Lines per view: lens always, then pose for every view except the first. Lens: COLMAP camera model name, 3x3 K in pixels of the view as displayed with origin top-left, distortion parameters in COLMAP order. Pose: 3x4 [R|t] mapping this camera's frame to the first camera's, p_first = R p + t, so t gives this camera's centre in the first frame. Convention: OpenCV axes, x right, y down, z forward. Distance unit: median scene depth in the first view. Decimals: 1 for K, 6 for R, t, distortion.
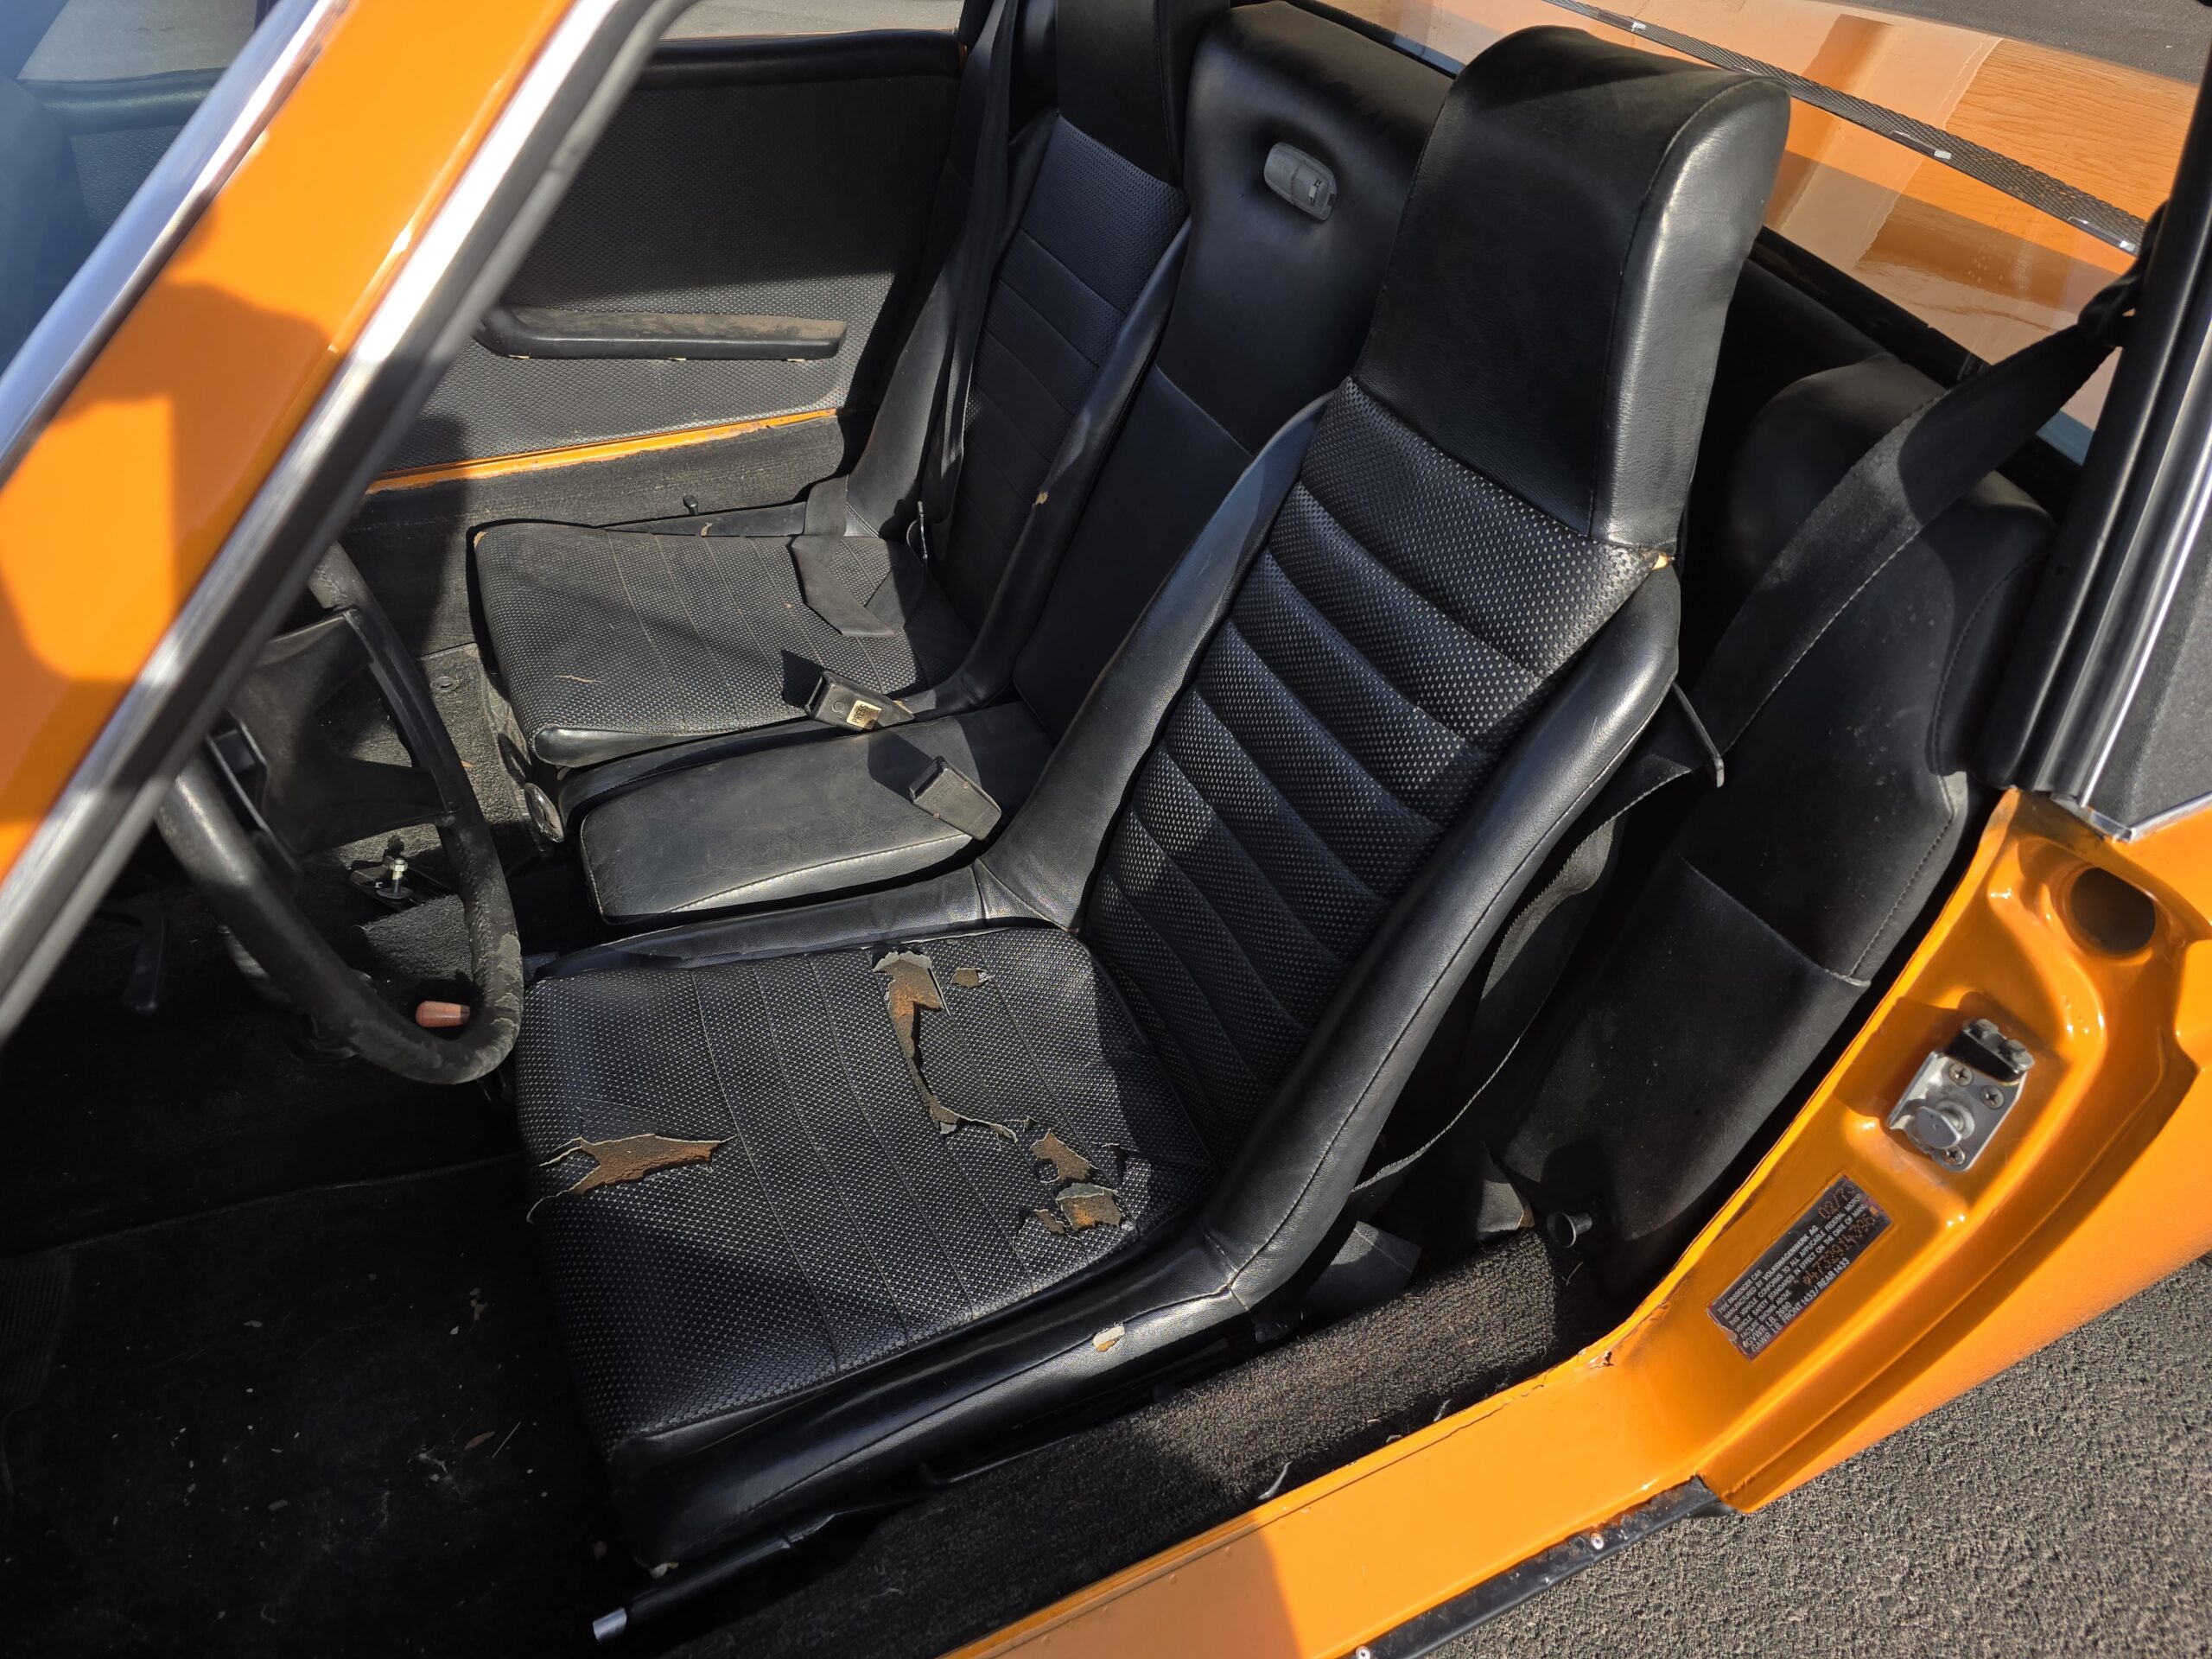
lens RADIAL K [[1441.1, 0, 1106.0], [0, 1441.1, 829.5], [0, 0, 1]] dist [0.053194, -0.086968]
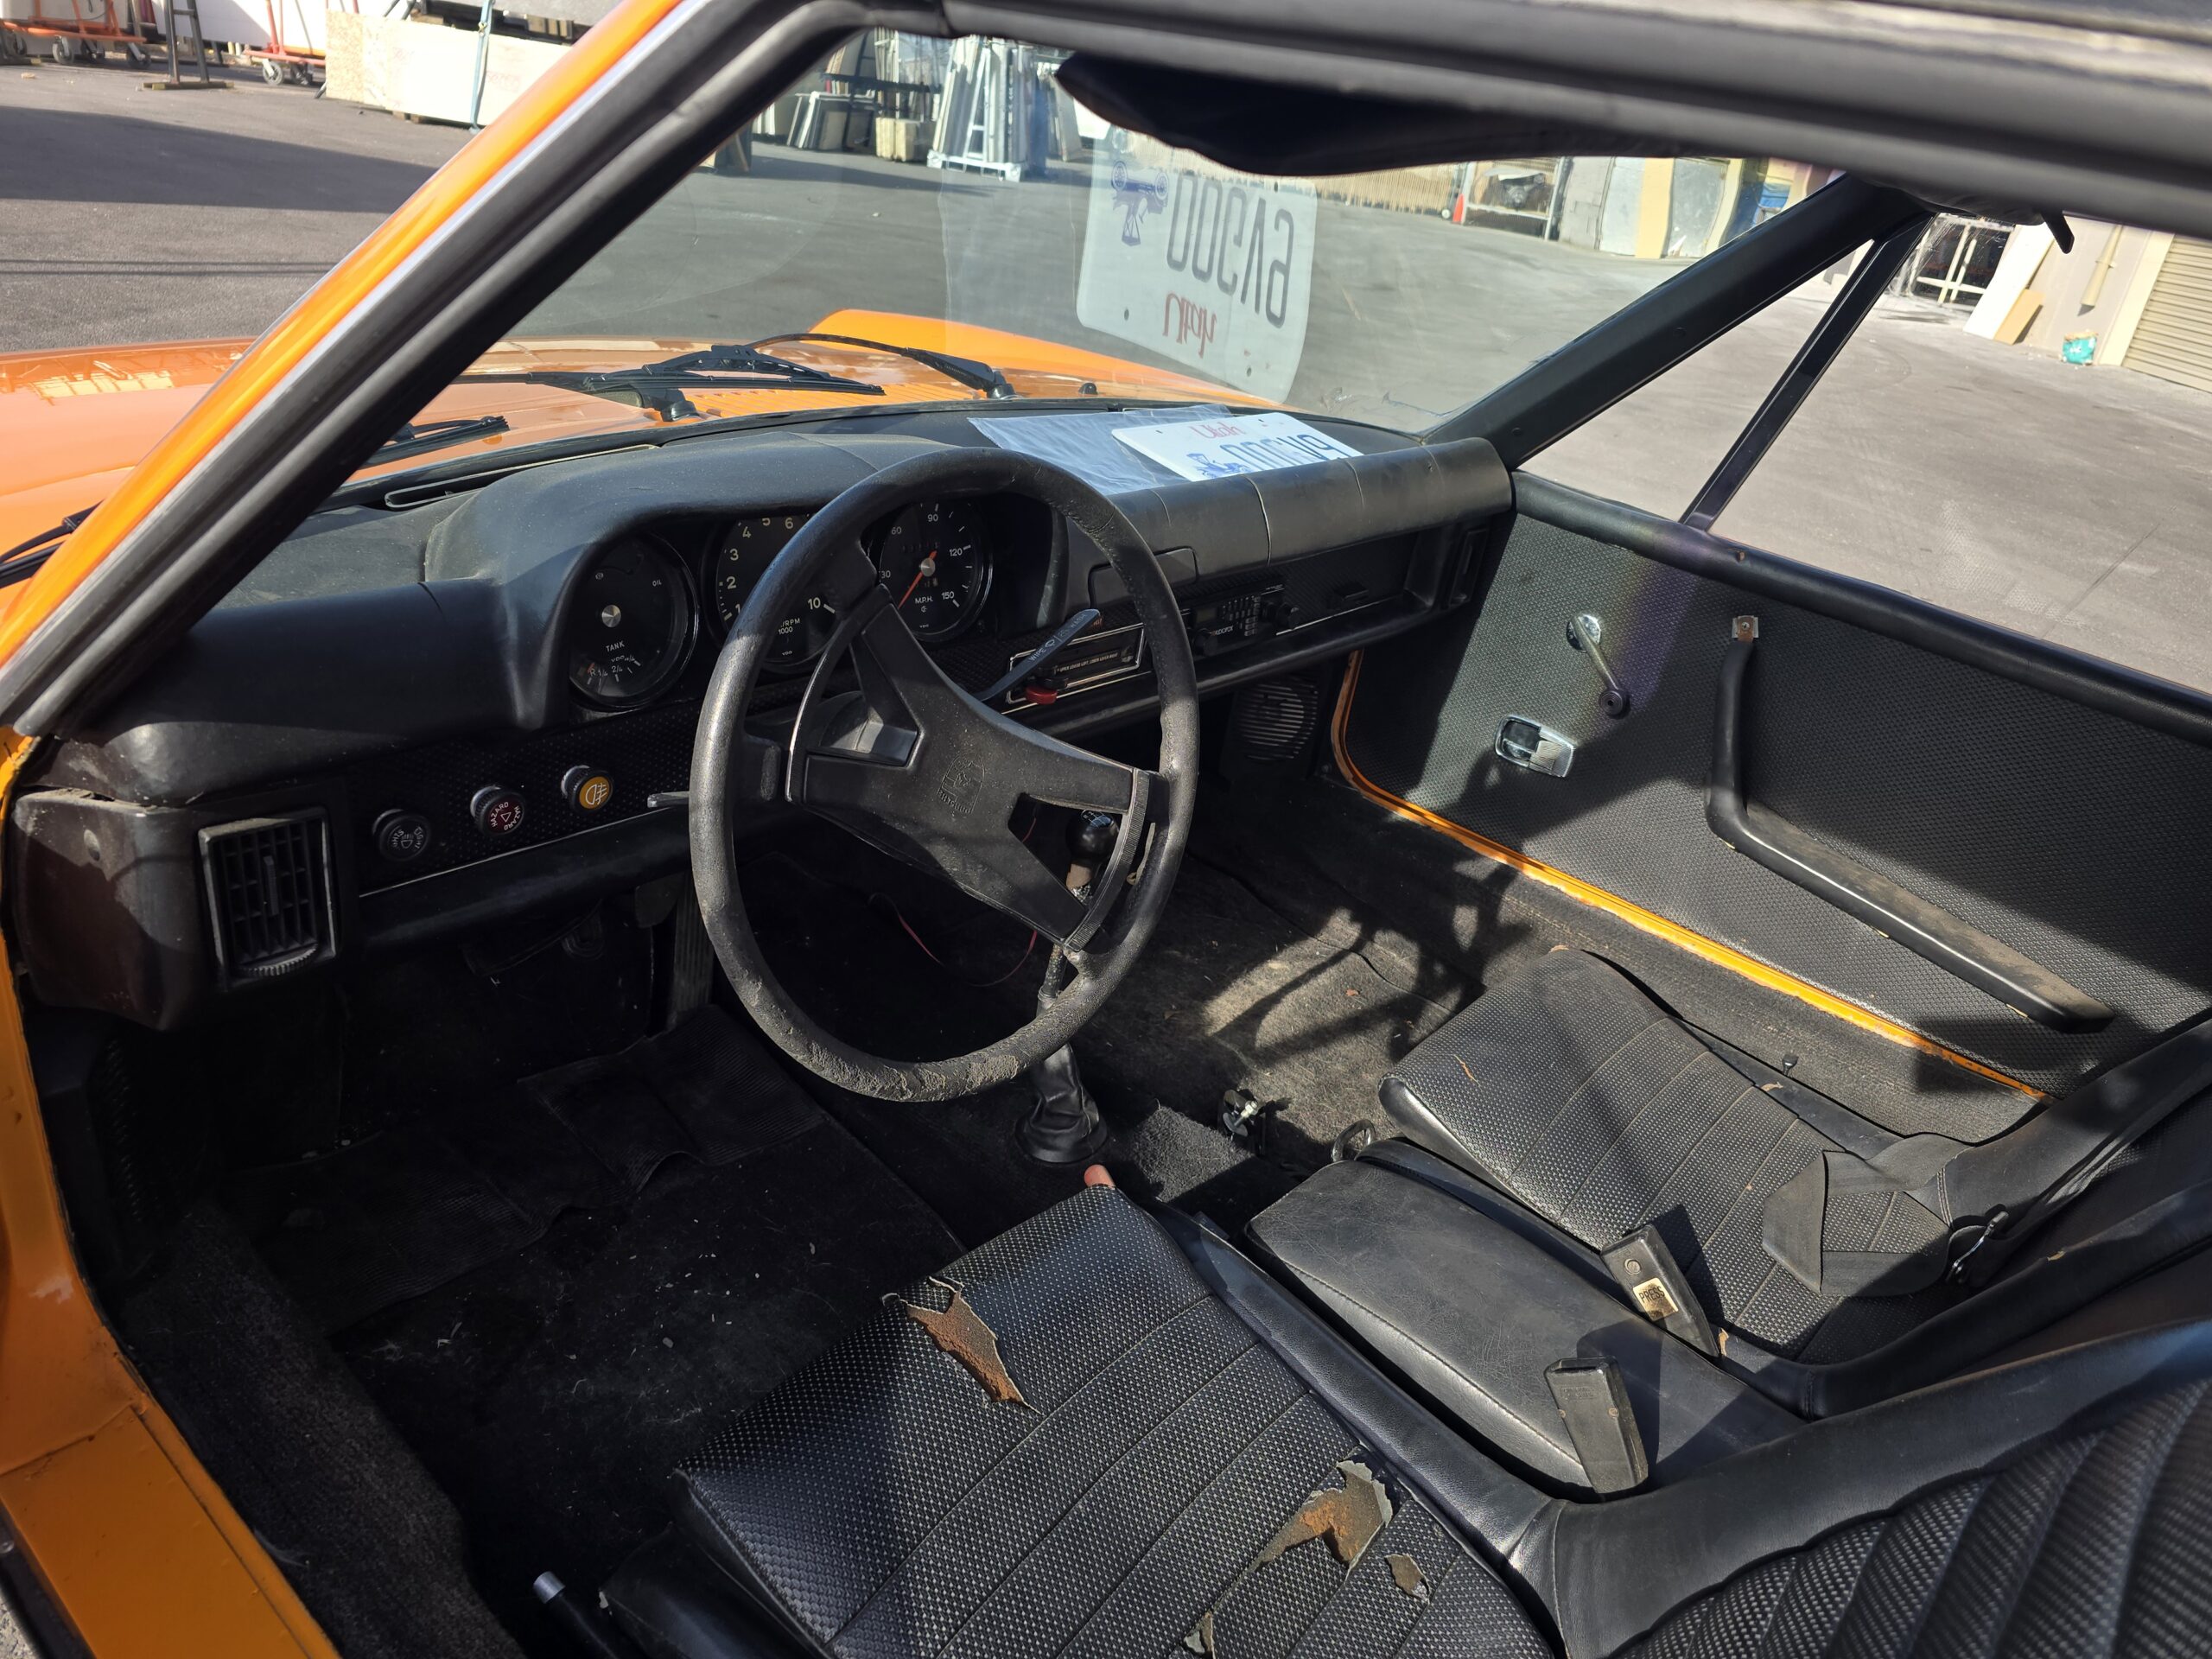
lens RADIAL K [[1441.1, 0, 1106.0], [0, 1441.1, 829.5], [0, 0, 1]] dist [0.053194, -0.086968]
pose [[0.422884, 0.429830, -0.797757, 0.245207], [-0.696271, 0.717564, 0.017535, -0.071497], [0.579979, 0.548040, 0.602724, 0.201720]]
